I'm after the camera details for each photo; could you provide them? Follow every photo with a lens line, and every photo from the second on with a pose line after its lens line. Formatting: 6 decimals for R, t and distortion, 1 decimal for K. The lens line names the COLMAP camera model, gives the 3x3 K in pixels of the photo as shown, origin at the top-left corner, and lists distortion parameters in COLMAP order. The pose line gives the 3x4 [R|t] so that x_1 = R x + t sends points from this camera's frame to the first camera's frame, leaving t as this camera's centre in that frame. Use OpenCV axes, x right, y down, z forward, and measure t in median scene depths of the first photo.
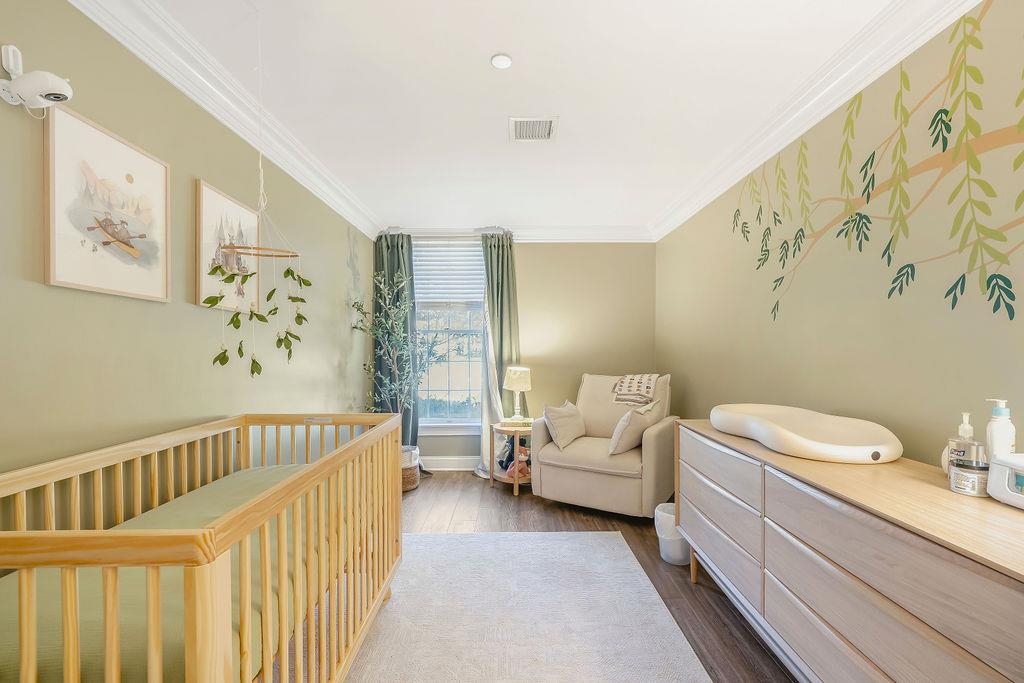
lens RADIAL K [[432.7, 0, 512.9], [0, 432.7, 352.2], [0, 0, 1]] dist [0.000554, -0.000464]
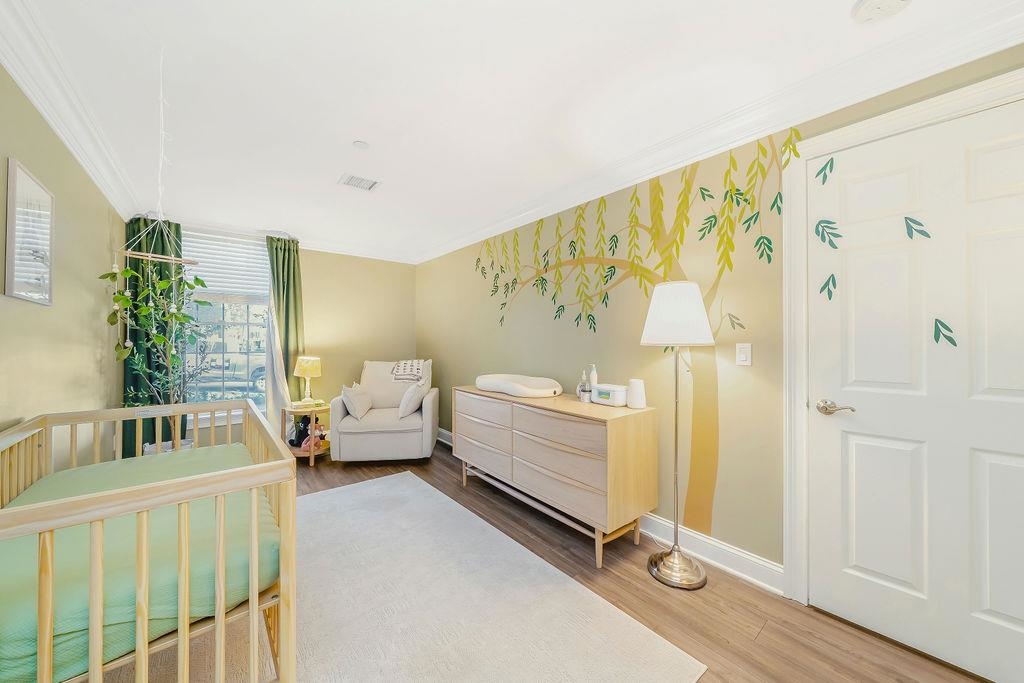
lens RADIAL K [[384.2, 0, 511.2], [0, 384.2, 326.1], [0, 0, 1]] dist [-0.023094, 0.000018]
pose [[0.767964, 0.026494, 0.639944, -0.359119], [-0.001761, 0.999228, -0.039256, -0.013581], [-0.640490, 0.029020, 0.767418, -0.224218]]
